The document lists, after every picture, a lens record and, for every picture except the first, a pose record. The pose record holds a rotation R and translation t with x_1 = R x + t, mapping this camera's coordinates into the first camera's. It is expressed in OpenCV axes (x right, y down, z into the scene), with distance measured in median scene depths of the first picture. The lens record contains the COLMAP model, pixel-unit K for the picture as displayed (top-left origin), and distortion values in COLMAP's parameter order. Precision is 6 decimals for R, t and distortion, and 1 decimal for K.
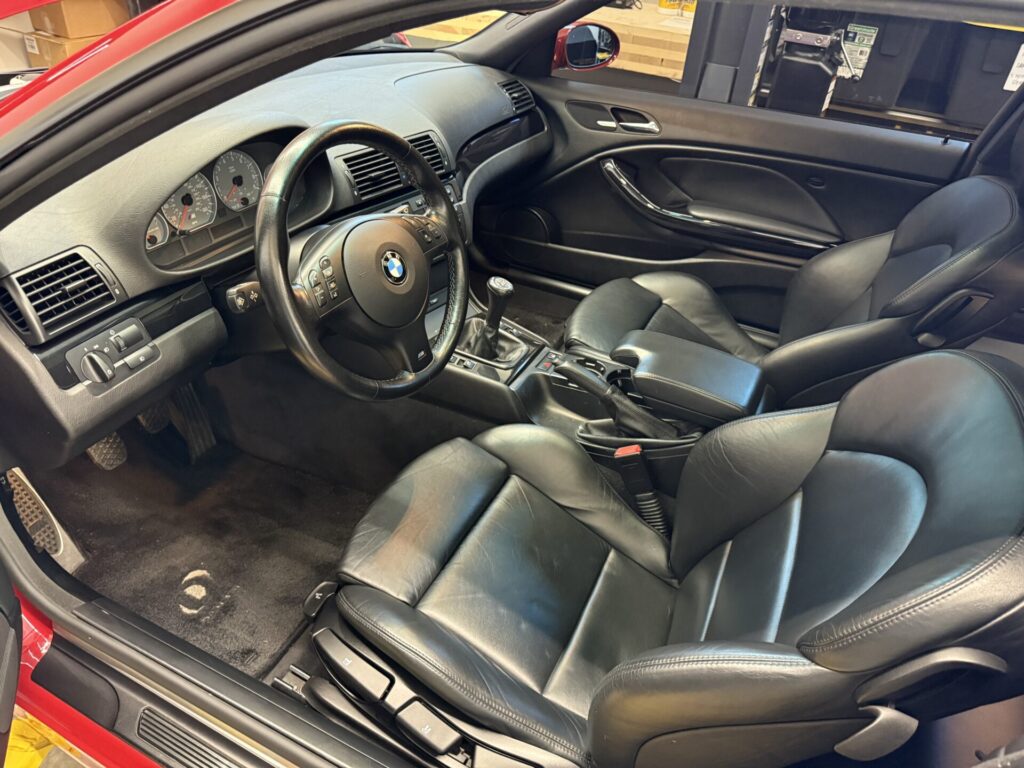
lens RADIAL K [[719.4, 0, 512.2], [0, 719.4, 384.6], [0, 0, 1]] dist [-0.004527, 0.000584]
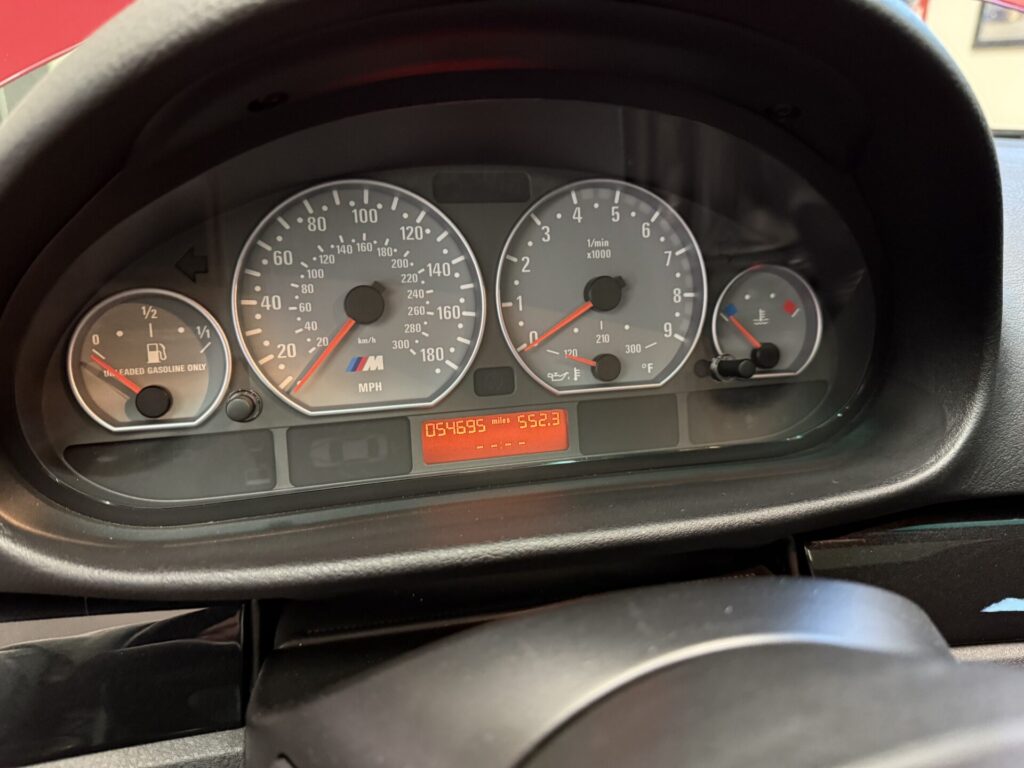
lens RADIAL K [[719.4, 0, 511.1], [0, 719.4, 383.1], [0, 0, 1]] dist [-0.004527, 0.000584]
pose [[0.660141, 0.261090, -0.704305, -0.211123], [-0.421208, 0.905024, -0.059298, -0.229926], [0.621931, 0.335804, 0.707416, 0.827738]]
